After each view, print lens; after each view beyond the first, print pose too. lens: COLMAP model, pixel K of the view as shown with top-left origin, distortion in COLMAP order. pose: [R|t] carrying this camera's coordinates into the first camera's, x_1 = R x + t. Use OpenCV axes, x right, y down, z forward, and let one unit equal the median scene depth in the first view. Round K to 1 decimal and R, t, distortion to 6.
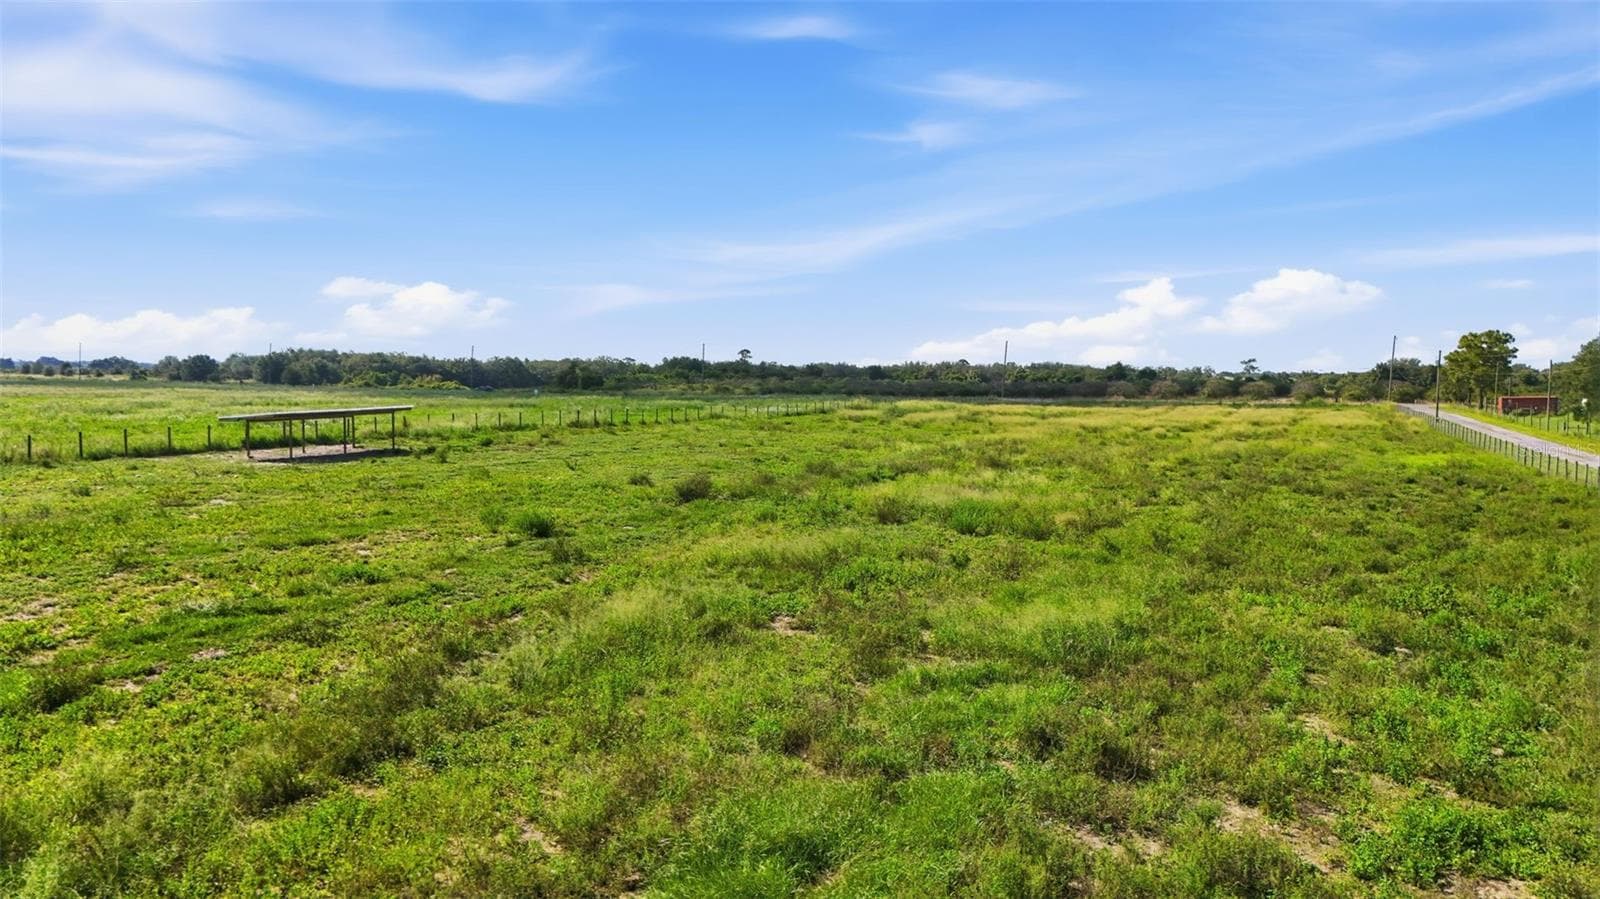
lens RADIAL K [[1179.8, 0, 798.9], [0, 1179.8, 455.8], [0, 0, 1]] dist [0.060826, -0.053956]
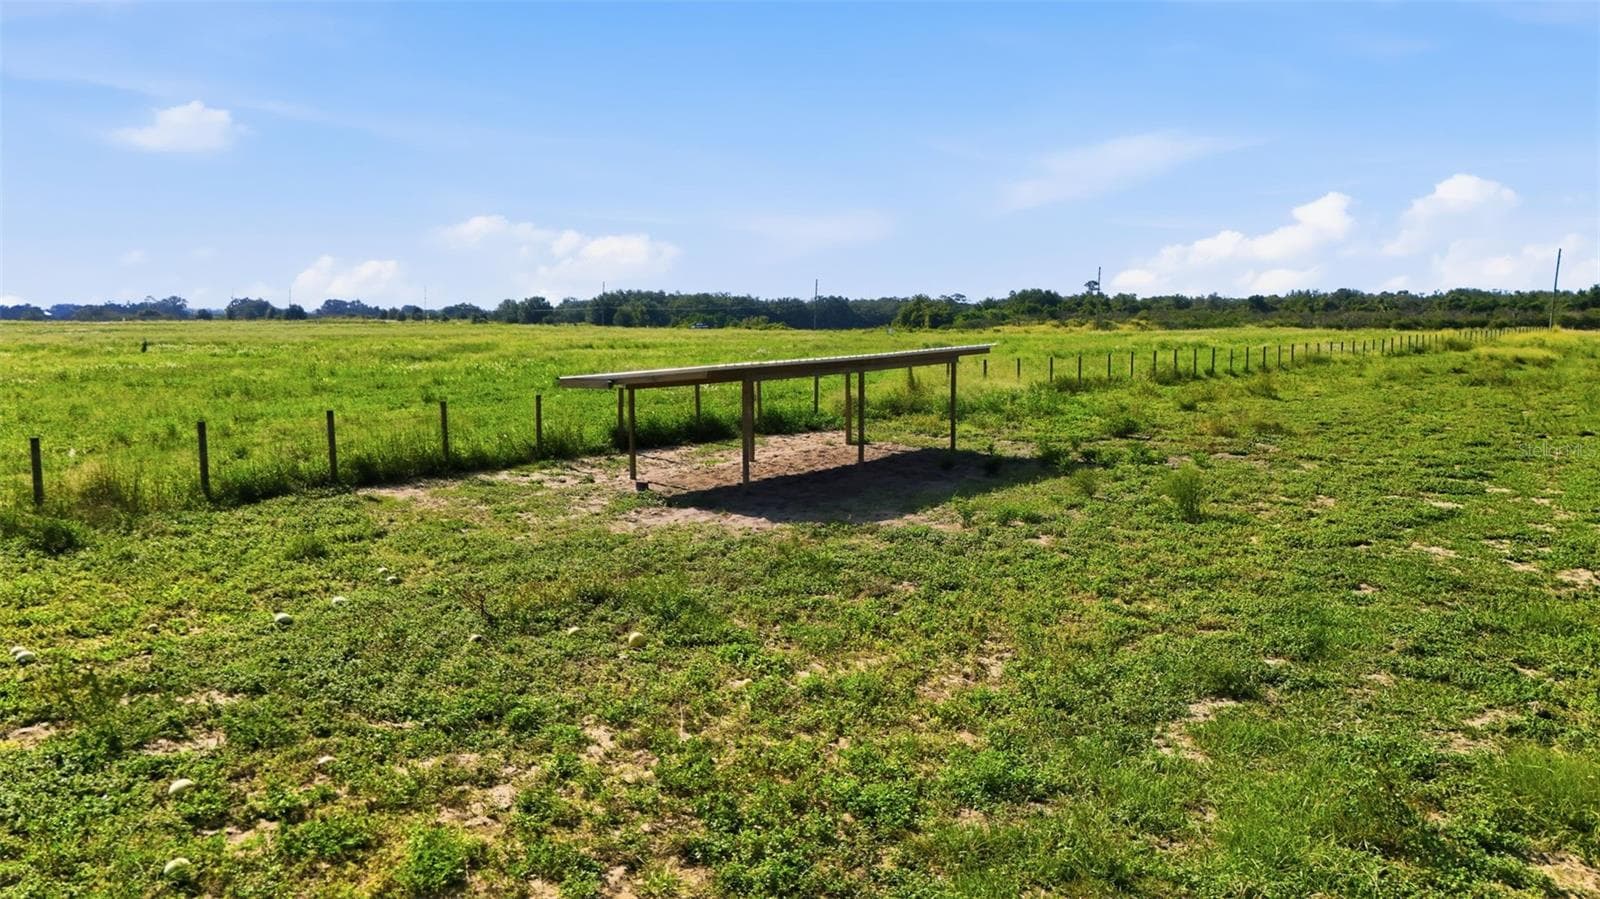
lens RADIAL K [[1179.8, 0, 798.9], [0, 1179.8, 455.8], [0, 0, 1]] dist [0.060826, -0.053956]
pose [[0.969282, 0.014307, -0.245534, -0.054476], [-0.002104, 0.998753, 0.049888, -0.004344], [0.245942, -0.047839, 0.968103, 0.111269]]
